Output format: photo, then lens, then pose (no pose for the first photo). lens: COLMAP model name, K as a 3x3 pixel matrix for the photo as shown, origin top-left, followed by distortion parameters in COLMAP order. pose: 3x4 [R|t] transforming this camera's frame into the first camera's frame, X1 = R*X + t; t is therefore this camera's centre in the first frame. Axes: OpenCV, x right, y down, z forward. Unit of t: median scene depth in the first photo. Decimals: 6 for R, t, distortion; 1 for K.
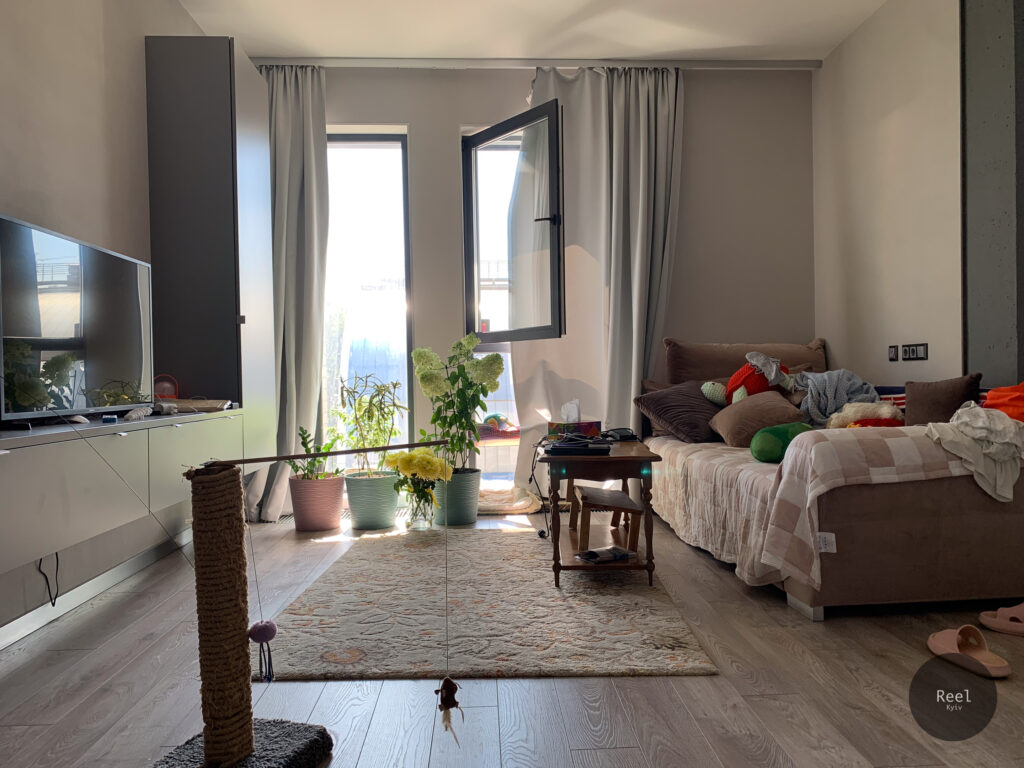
lens RADIAL K [[796.2, 0, 512.0], [0, 796.2, 384.0], [0, 0, 1]] dist [0.082212, -0.096596]
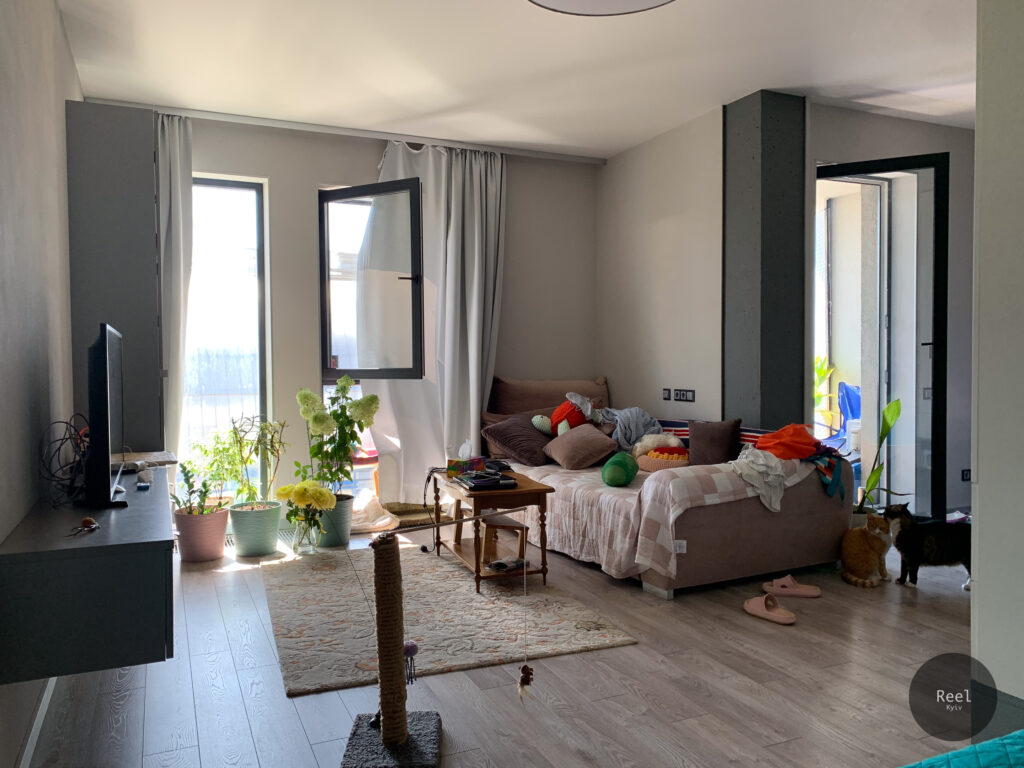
lens RADIAL K [[796.2, 0, 512.0], [0, 796.2, 384.0], [0, 0, 1]] dist [0.082212, -0.096596]
pose [[0.930534, -0.001175, 0.366203, -0.362202], [-0.004361, 0.999888, 0.014291, -0.101463], [-0.366179, -0.014896, 0.930425, -0.214116]]
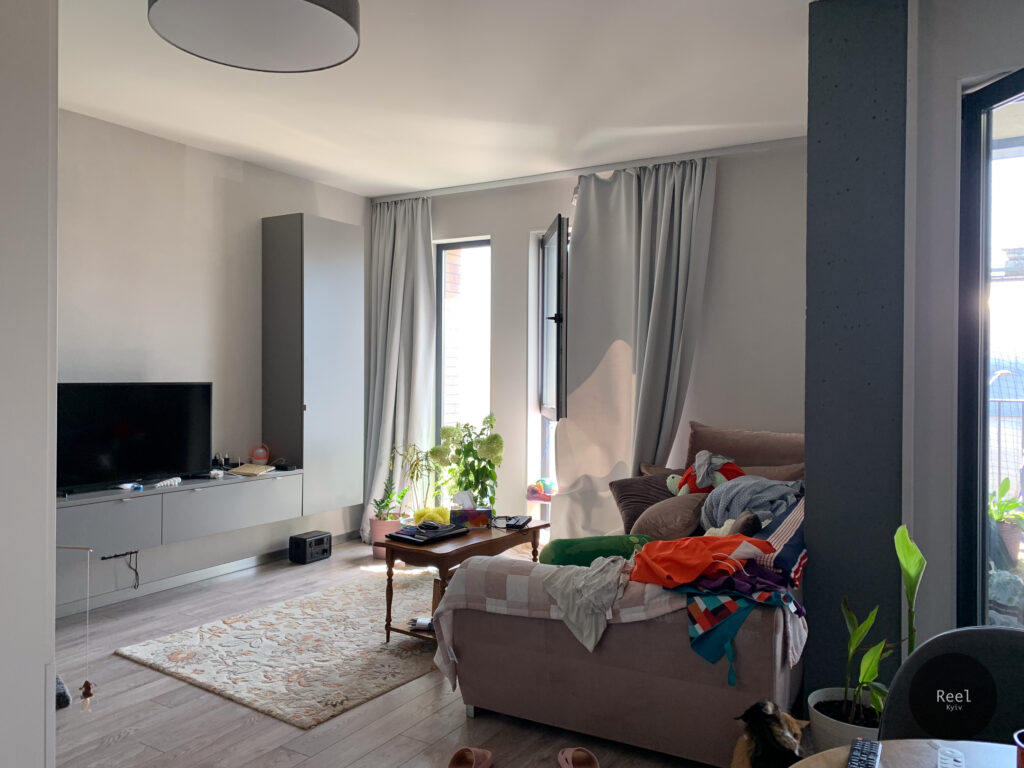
lens RADIAL K [[796.1, 0, 472.5], [0, 796.1, 366.1], [0, 0, 1]] dist [0.040107, -0.003365]
pose [[0.809491, 0.017615, -0.586869, 0.916834], [-0.023245, 0.999728, -0.002056, -0.194517], [0.586673, 0.015306, 0.809680, 0.018648]]
